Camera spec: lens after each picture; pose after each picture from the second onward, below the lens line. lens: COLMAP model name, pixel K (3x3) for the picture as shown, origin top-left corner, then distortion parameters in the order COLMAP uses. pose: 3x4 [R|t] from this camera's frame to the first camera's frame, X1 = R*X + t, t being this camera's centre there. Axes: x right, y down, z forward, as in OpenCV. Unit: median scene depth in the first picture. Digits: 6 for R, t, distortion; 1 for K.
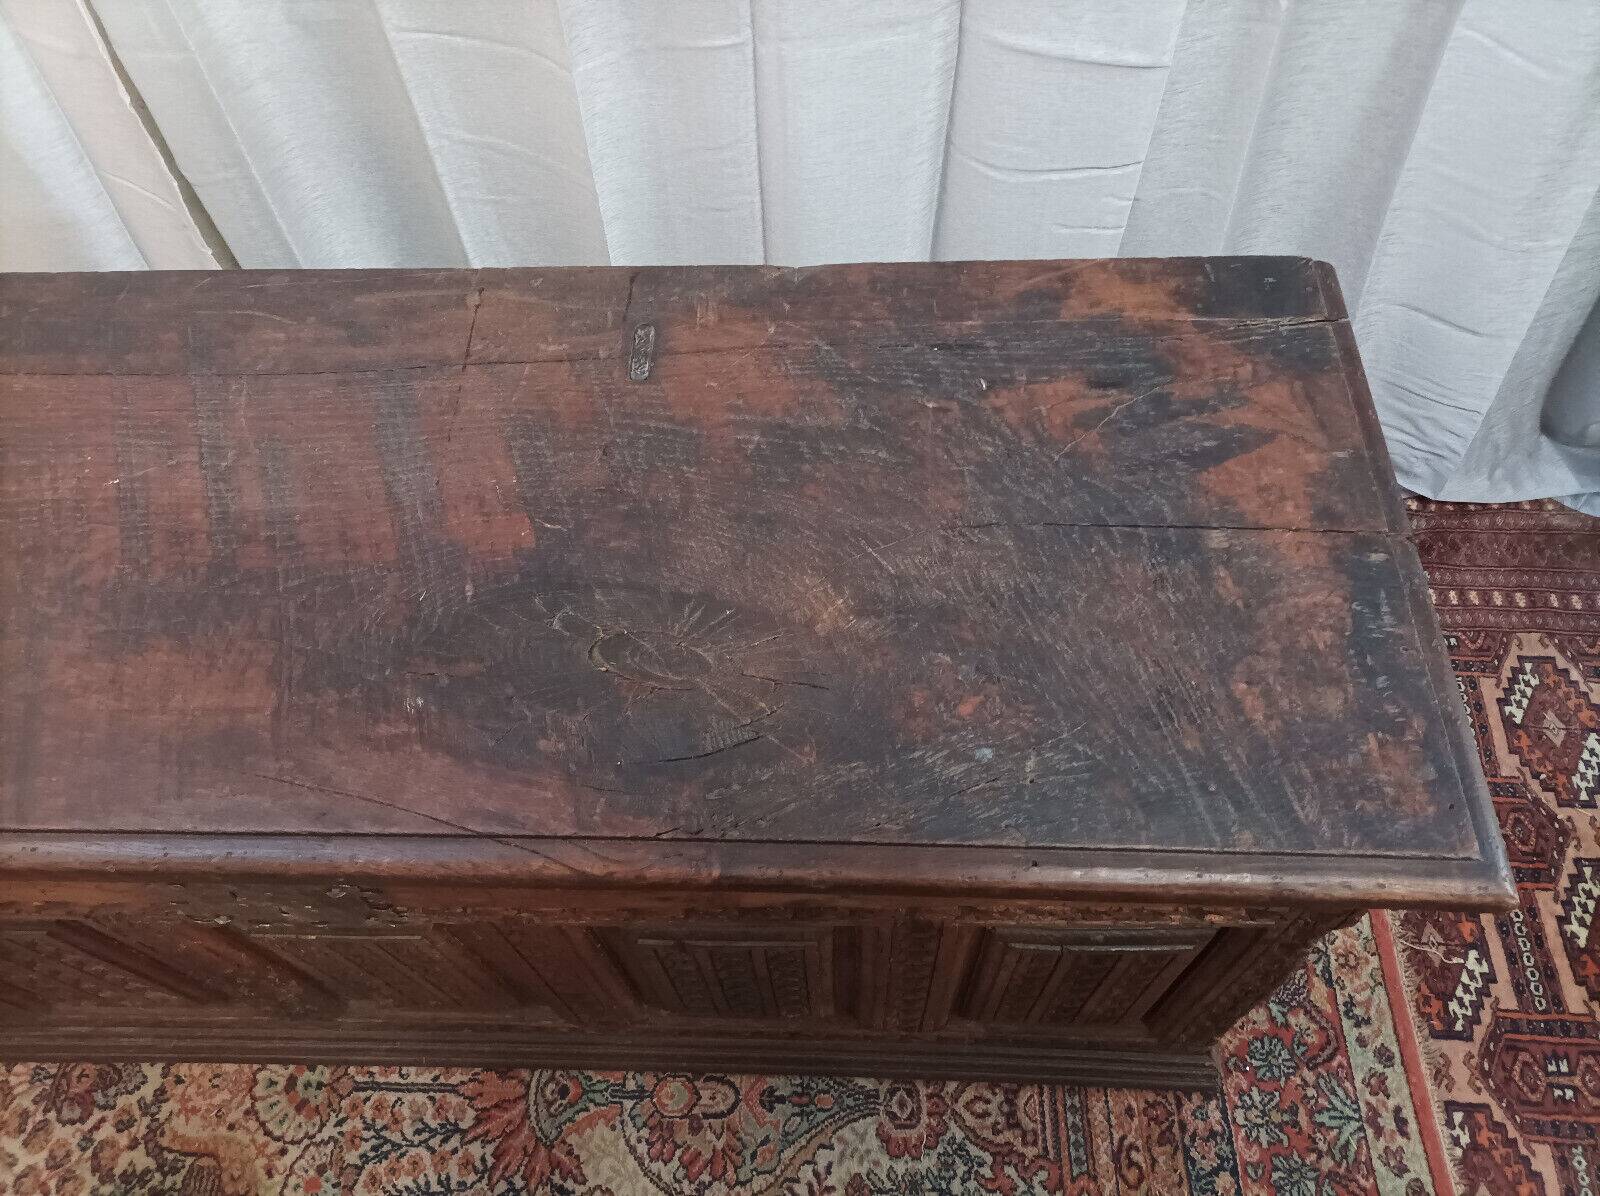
lens RADIAL K [[1179.6, 0, 810.4], [0, 1179.6, 589.4], [0, 0, 1]] dist [0.028871, -0.015768]
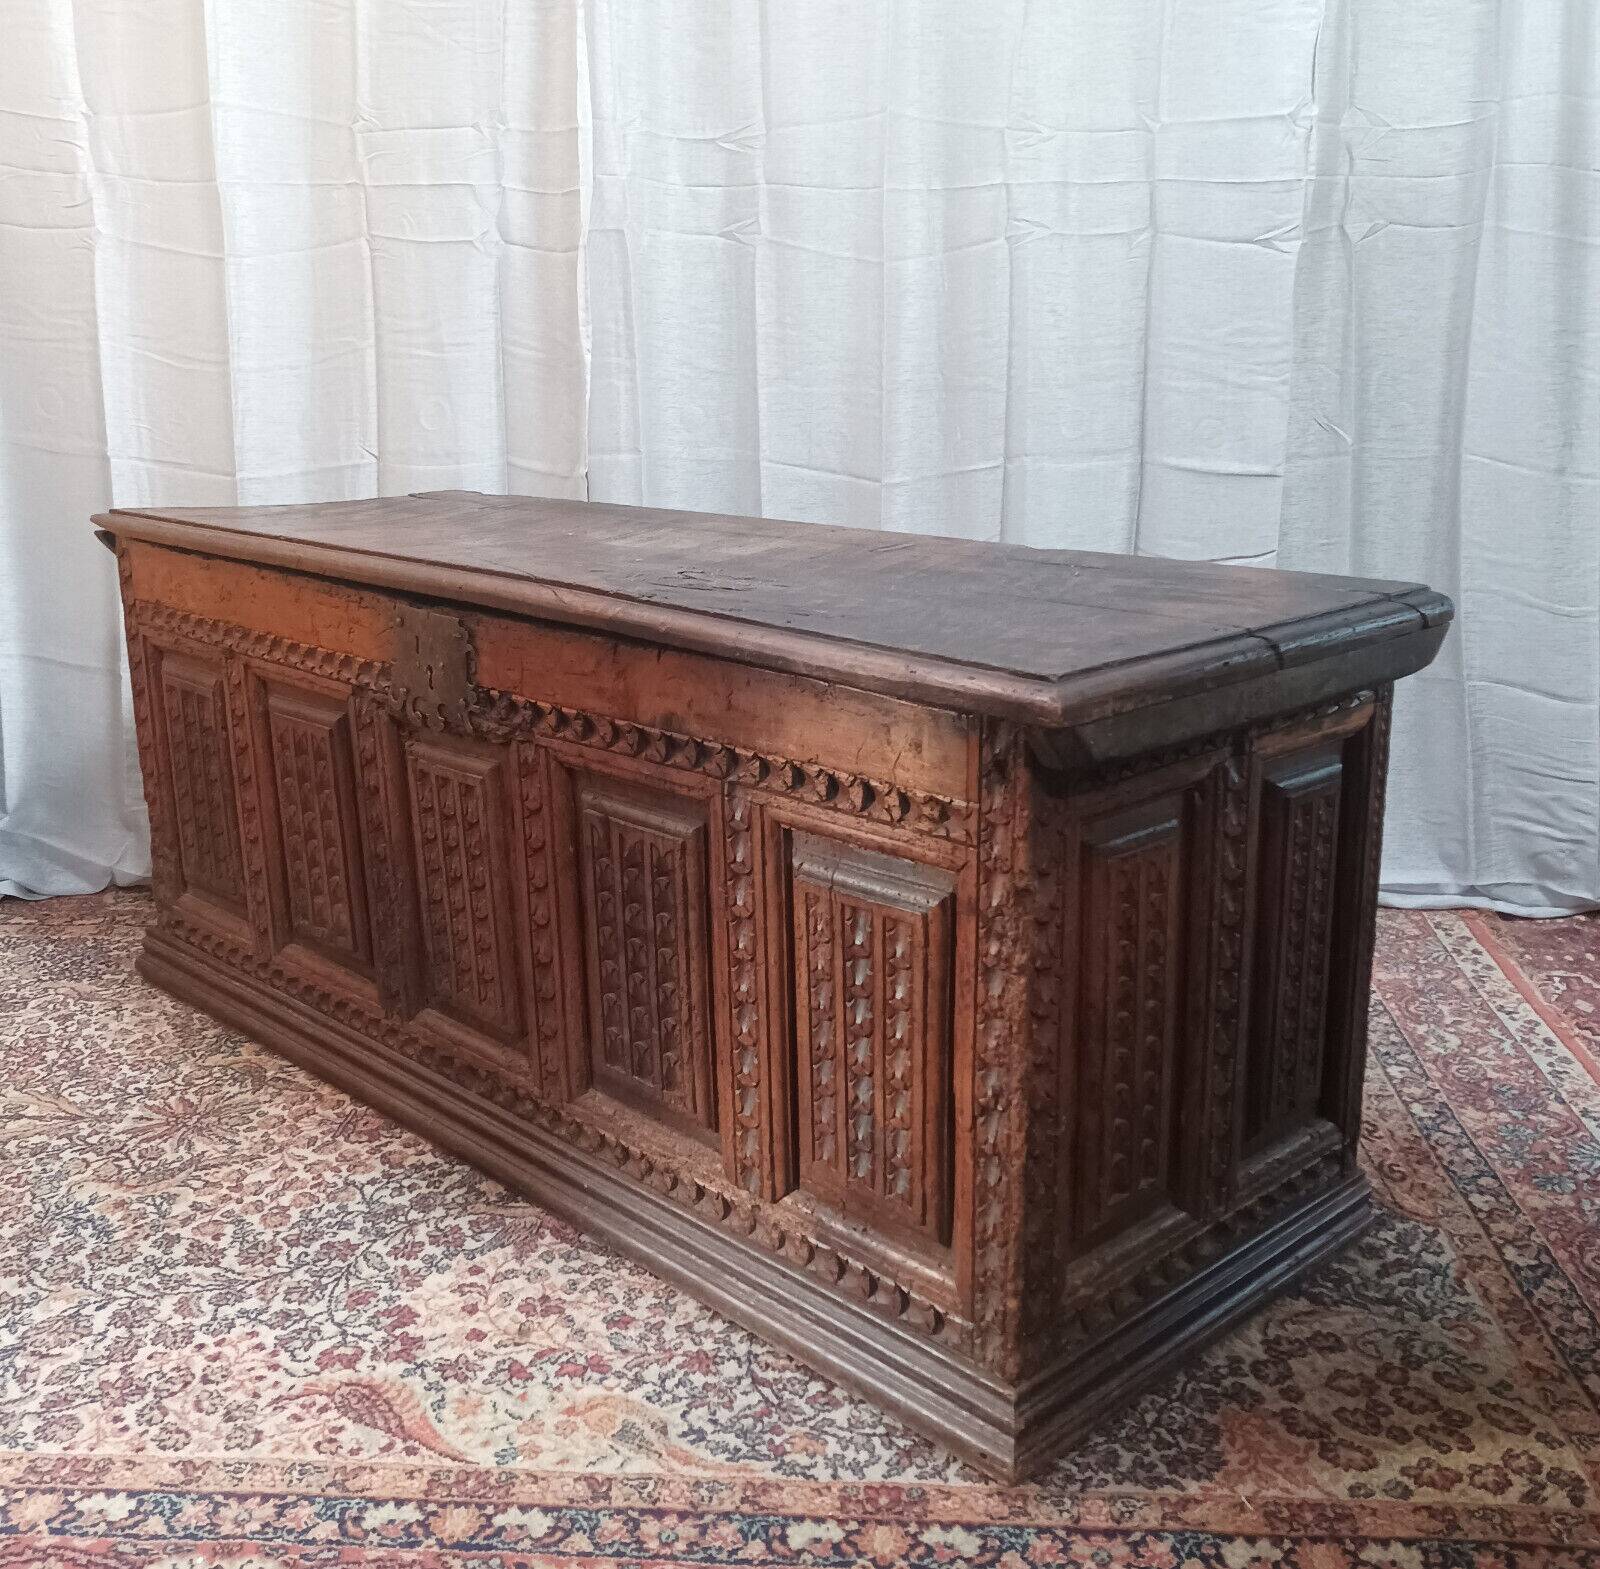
lens RADIAL K [[1776.4, 0, 834.5], [0, 1776.4, 773.8], [0, 0, 1]] dist [0.033115, 0.000000]
pose [[0.999208, 0.036266, -0.016367, -0.197328], [-0.037669, 0.729798, -0.682624, 1.266905], [-0.012812, 0.682700, 0.730586, -0.354798]]
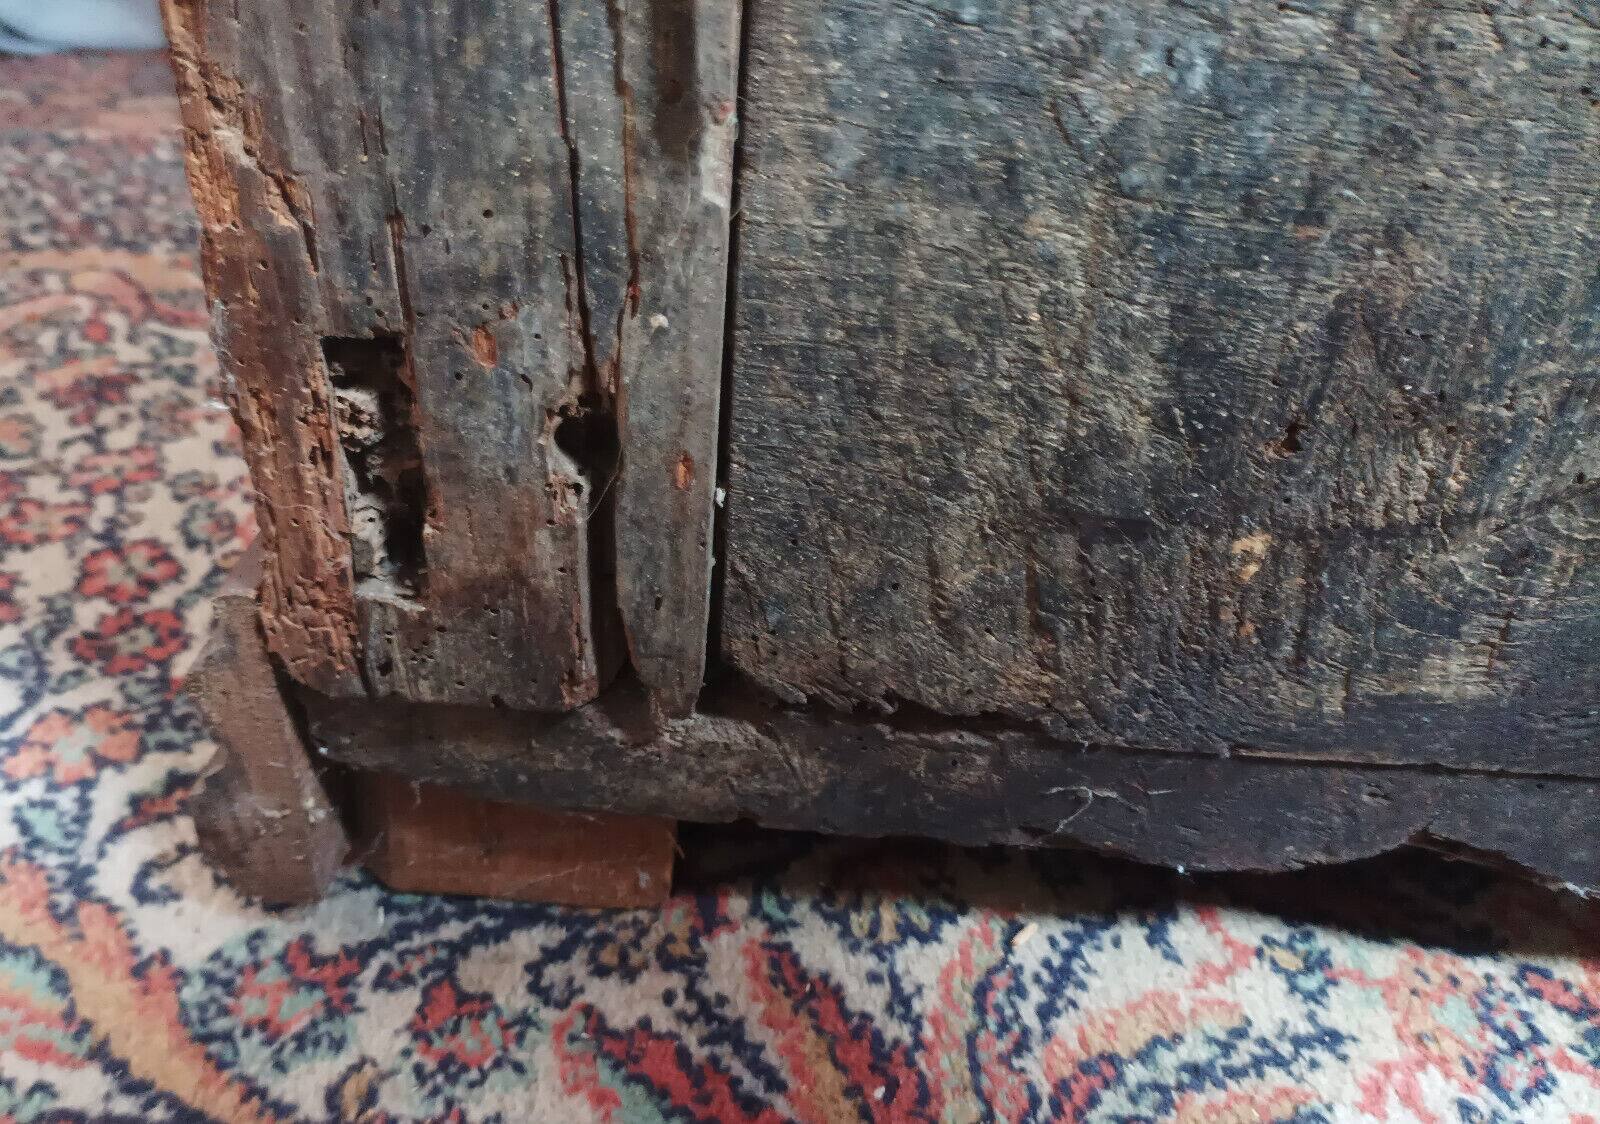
lens RADIAL K [[1336.3, 0, 704.4], [0, 1336.3, 667.5], [0, 0, 1]] dist [-0.030238, 0.030768]
pose [[0.995152, 0.097716, -0.011144, -0.829381], [-0.094973, 0.925368, -0.366980, 0.416596], [-0.025548, 0.366259, 0.930162, 0.850486]]
